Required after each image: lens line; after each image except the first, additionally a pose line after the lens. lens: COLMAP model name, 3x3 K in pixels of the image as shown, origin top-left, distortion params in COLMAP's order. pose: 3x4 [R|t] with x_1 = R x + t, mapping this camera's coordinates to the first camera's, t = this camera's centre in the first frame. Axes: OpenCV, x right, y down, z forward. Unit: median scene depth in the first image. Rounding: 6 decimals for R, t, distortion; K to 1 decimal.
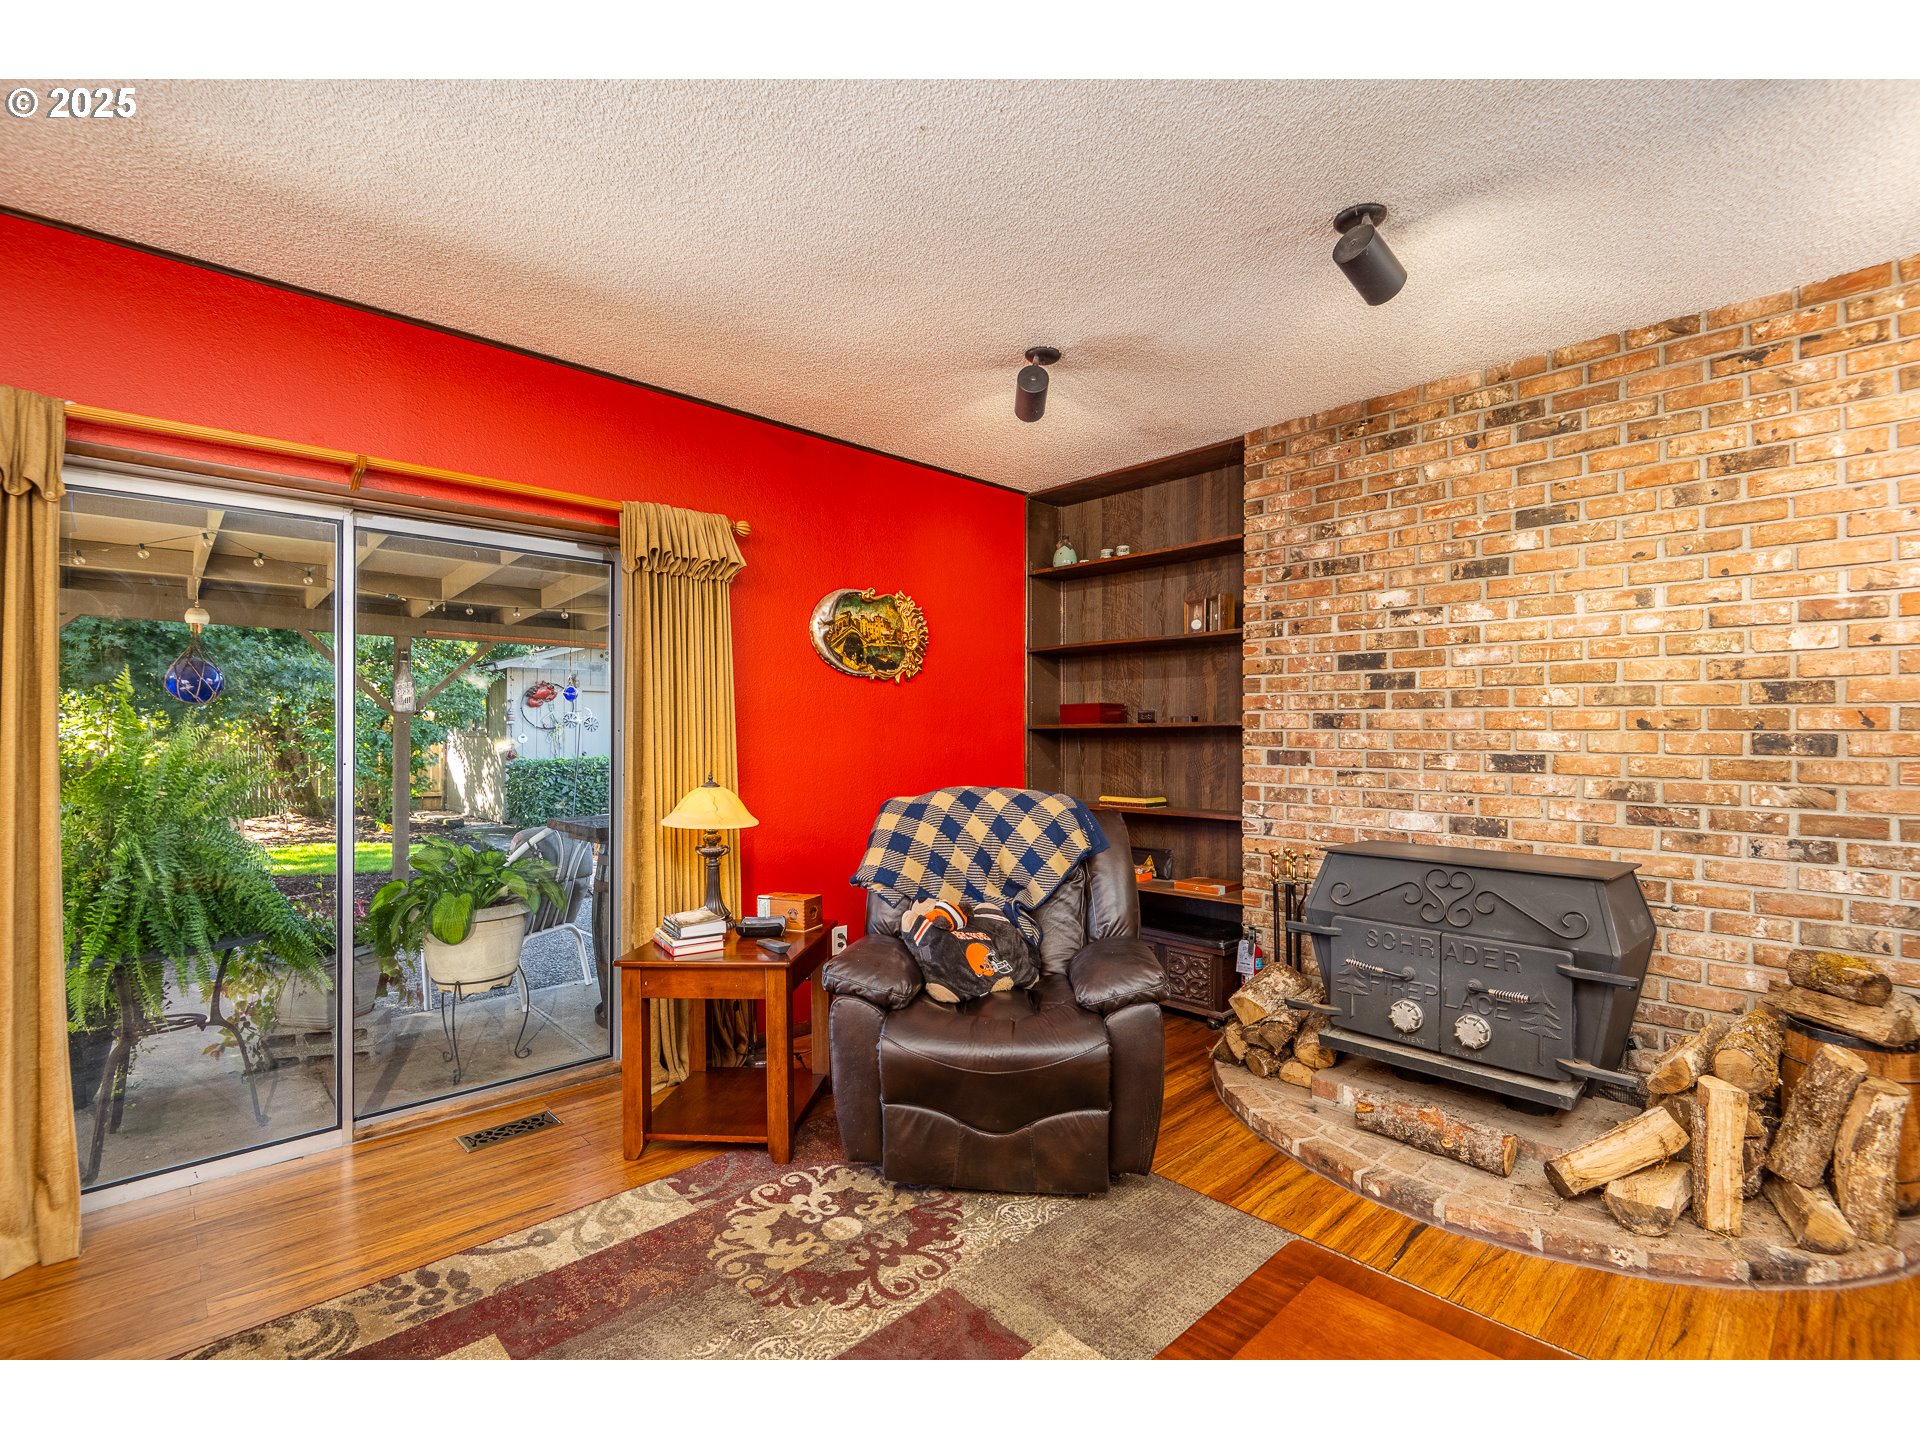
lens RADIAL K [[876.0, 0, 969.5], [0, 876.0, 727.2], [0, 0, 1]] dist [0.013482, -0.010636]
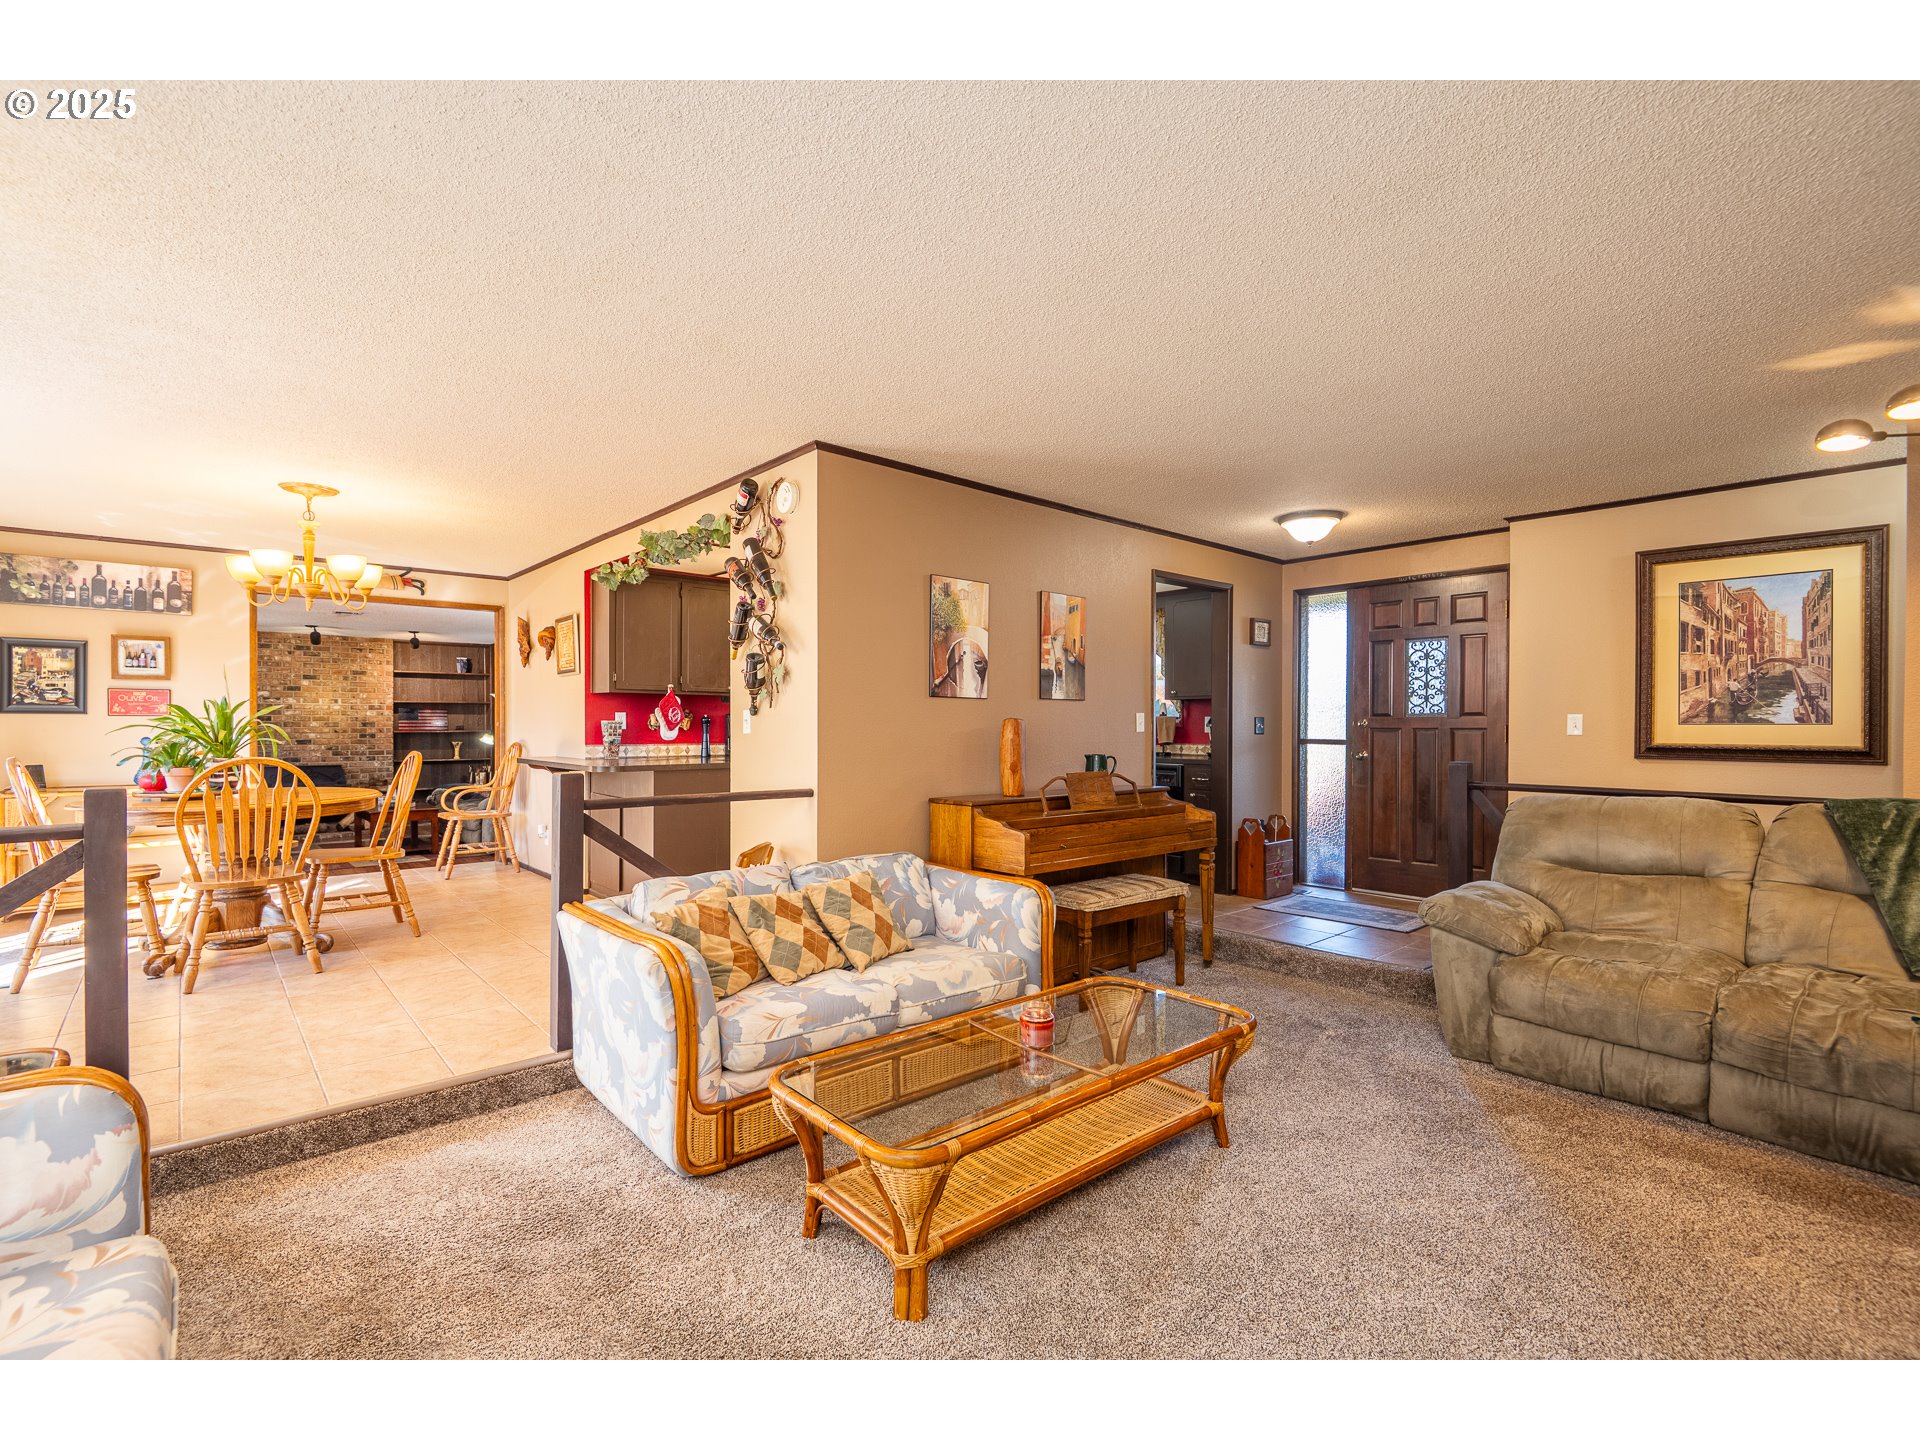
lens RADIAL K [[876.0, 0, 941.9], [0, 876.0, 723.4], [0, 0, 1]] dist [0.013482, -0.010636]
pose [[0.042044, -0.006257, 0.999096, -3.126388], [-0.007955, 0.999947, 0.006598, -0.087605], [-0.999084, -0.008226, 0.041992, -1.948285]]
